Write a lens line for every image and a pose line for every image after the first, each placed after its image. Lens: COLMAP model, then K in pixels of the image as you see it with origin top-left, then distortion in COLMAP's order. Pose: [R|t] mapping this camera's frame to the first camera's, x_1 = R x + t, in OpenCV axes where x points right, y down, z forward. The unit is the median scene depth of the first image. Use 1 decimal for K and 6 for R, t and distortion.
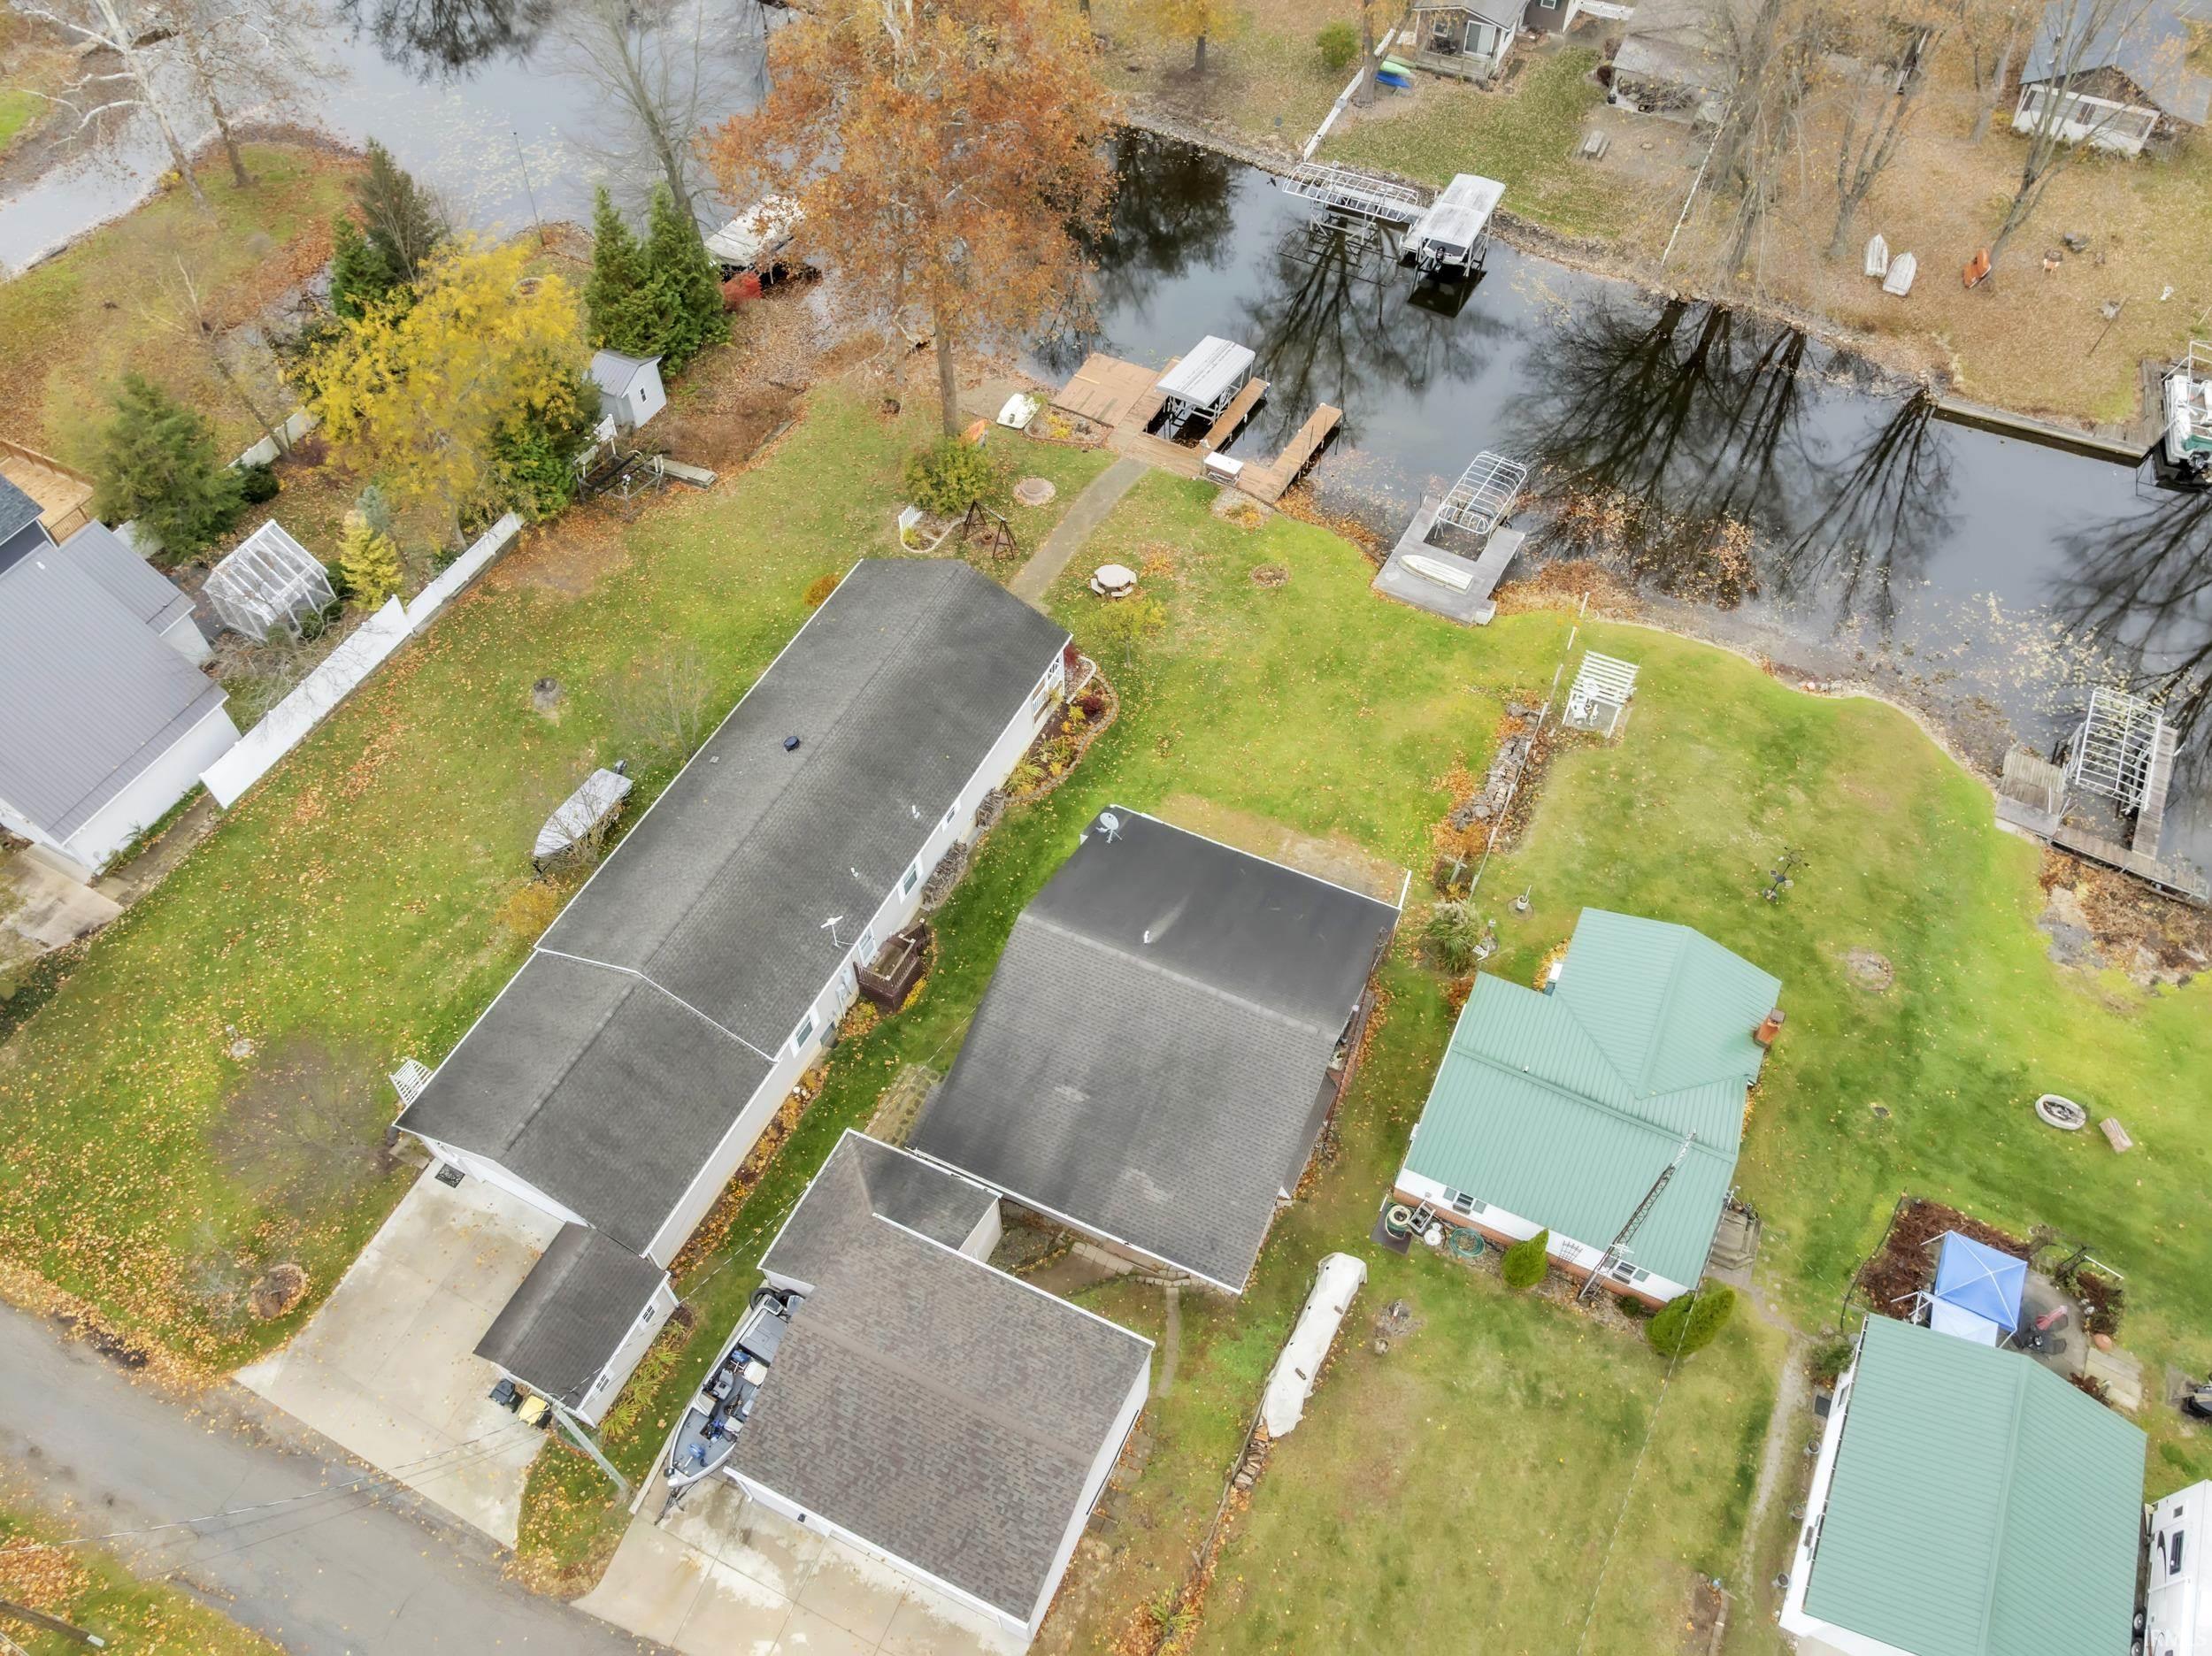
lens RADIAL K [[1580.1, 0, 1106.0], [0, 1580.1, 828.0], [0, 0, 1]] dist [-0.011571, -0.056036]
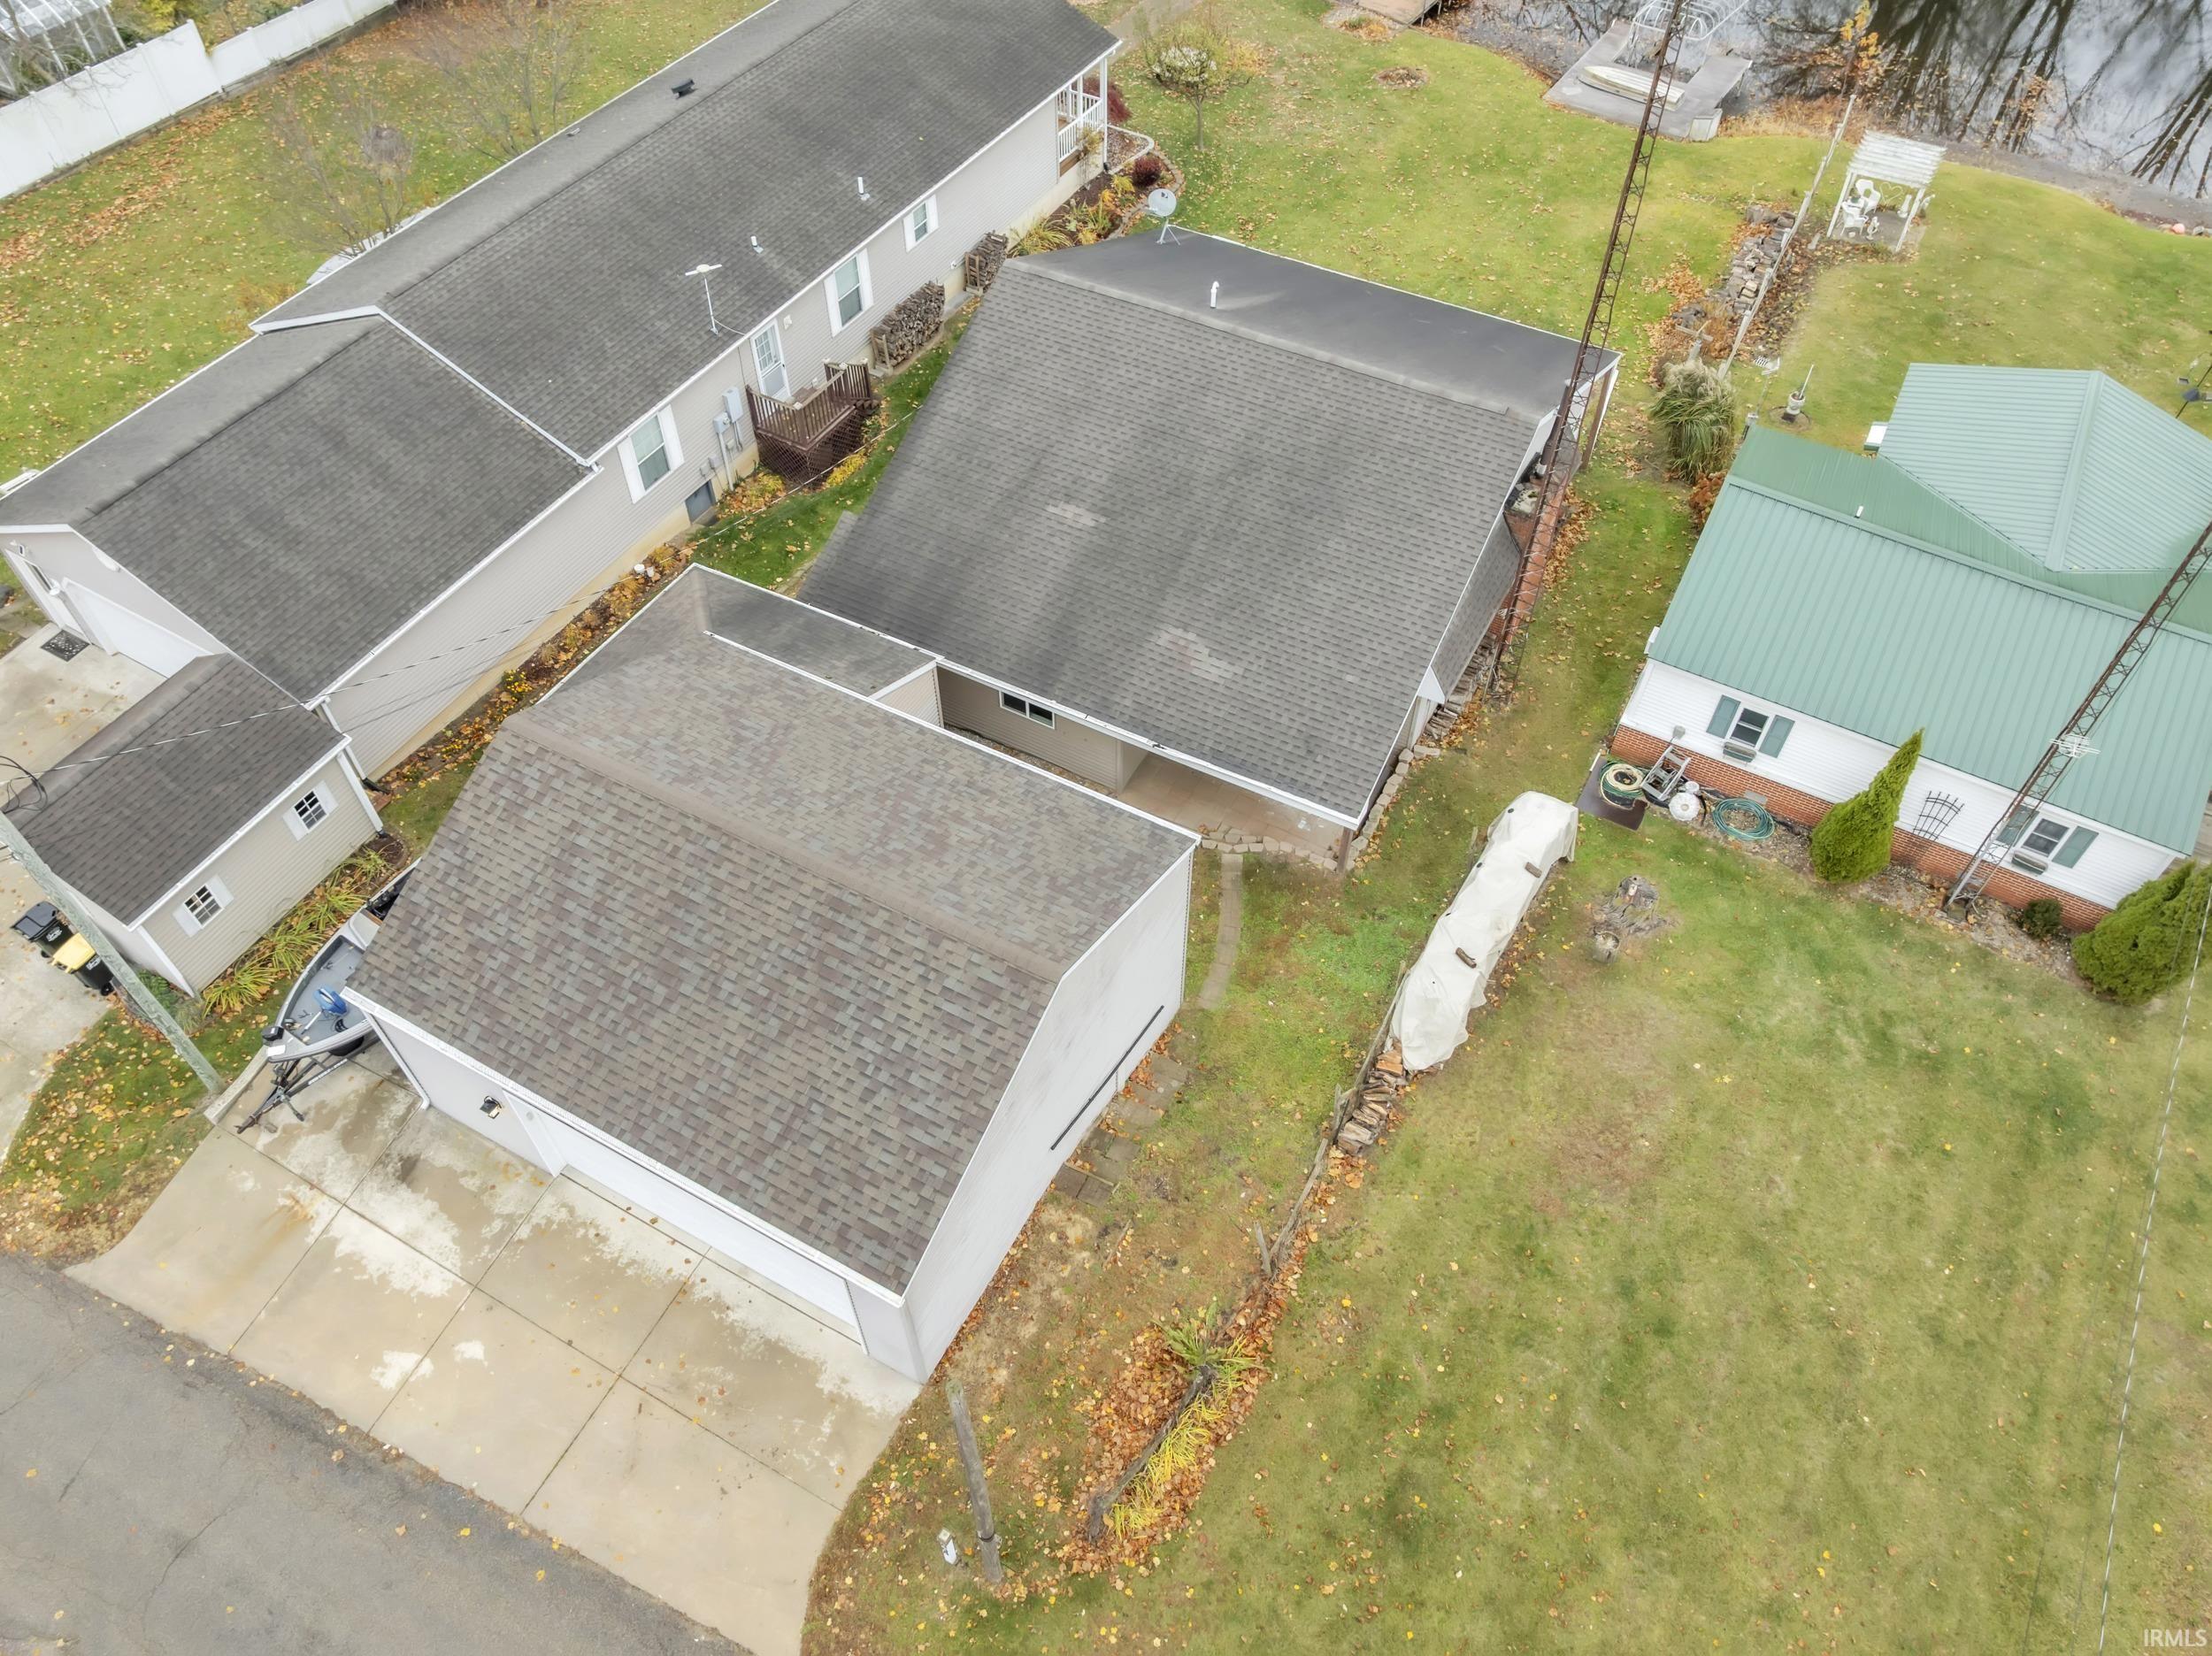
lens RADIAL K [[1570.1, 0, 1106.0], [0, 1570.1, 828.0], [0, 0, 1]] dist [-0.032526, -0.005054]
pose [[0.998156, 0.049268, -0.035466, 0.016681], [-0.050750, 0.997821, -0.042168, 0.323187], [0.033311, 0.043890, 0.998481, 0.447316]]
